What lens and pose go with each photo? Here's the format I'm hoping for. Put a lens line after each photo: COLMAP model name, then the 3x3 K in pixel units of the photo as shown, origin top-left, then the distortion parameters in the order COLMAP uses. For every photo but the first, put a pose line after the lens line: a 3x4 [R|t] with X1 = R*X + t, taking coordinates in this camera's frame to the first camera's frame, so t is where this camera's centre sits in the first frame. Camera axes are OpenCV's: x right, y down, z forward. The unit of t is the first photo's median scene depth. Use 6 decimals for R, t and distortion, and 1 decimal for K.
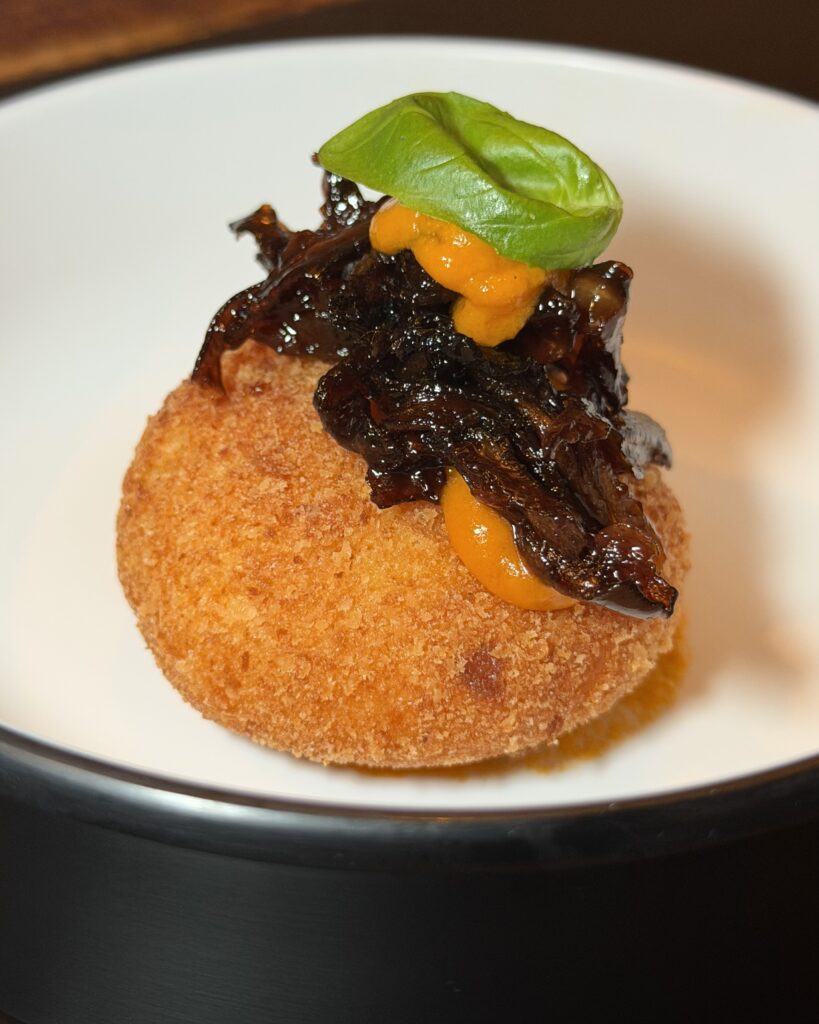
lens RADIAL K [[1763.0, 0, 410.5], [0, 1763.0, 505.2], [0, 0, 1]] dist [0.009465, 0.000000]
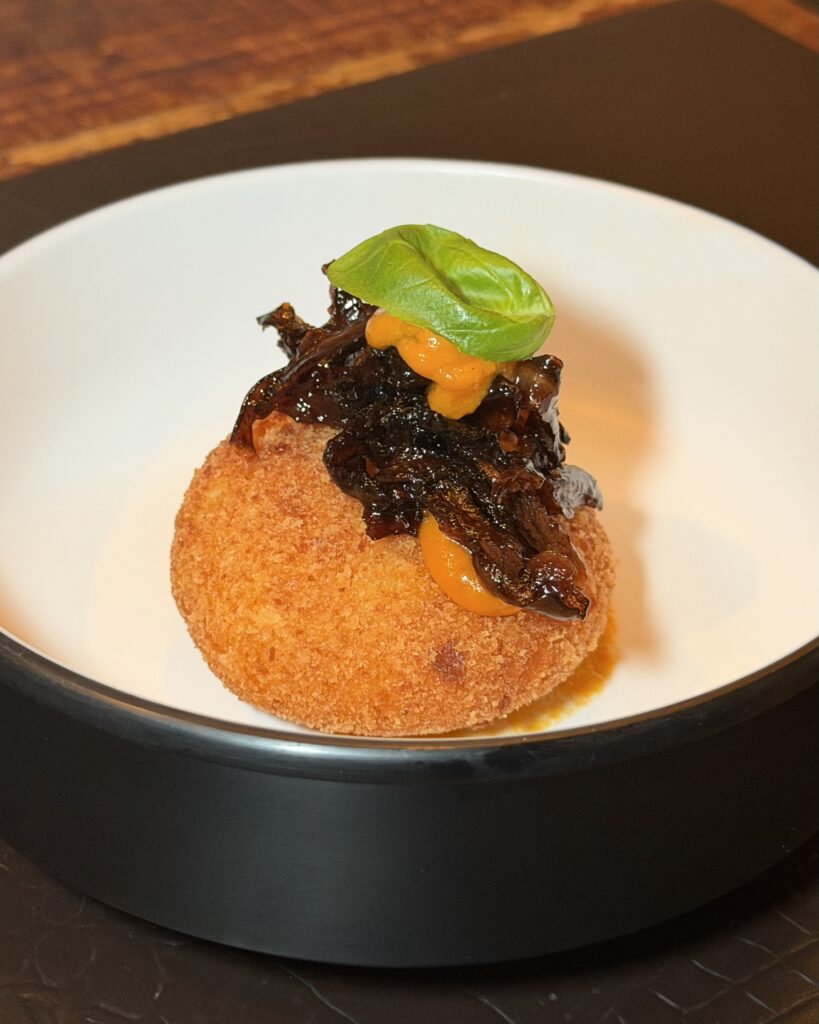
lens RADIAL K [[1763.0, 0, 407.2], [0, 1763.0, 517.4], [0, 0, 1]] dist [0.009465, 0.000000]
pose [[0.999981, 0.000539, -0.006075, 0.016588], [-0.000625, 0.999899, -0.014208, 0.003508], [0.006067, 0.014212, 0.999881, -0.330912]]
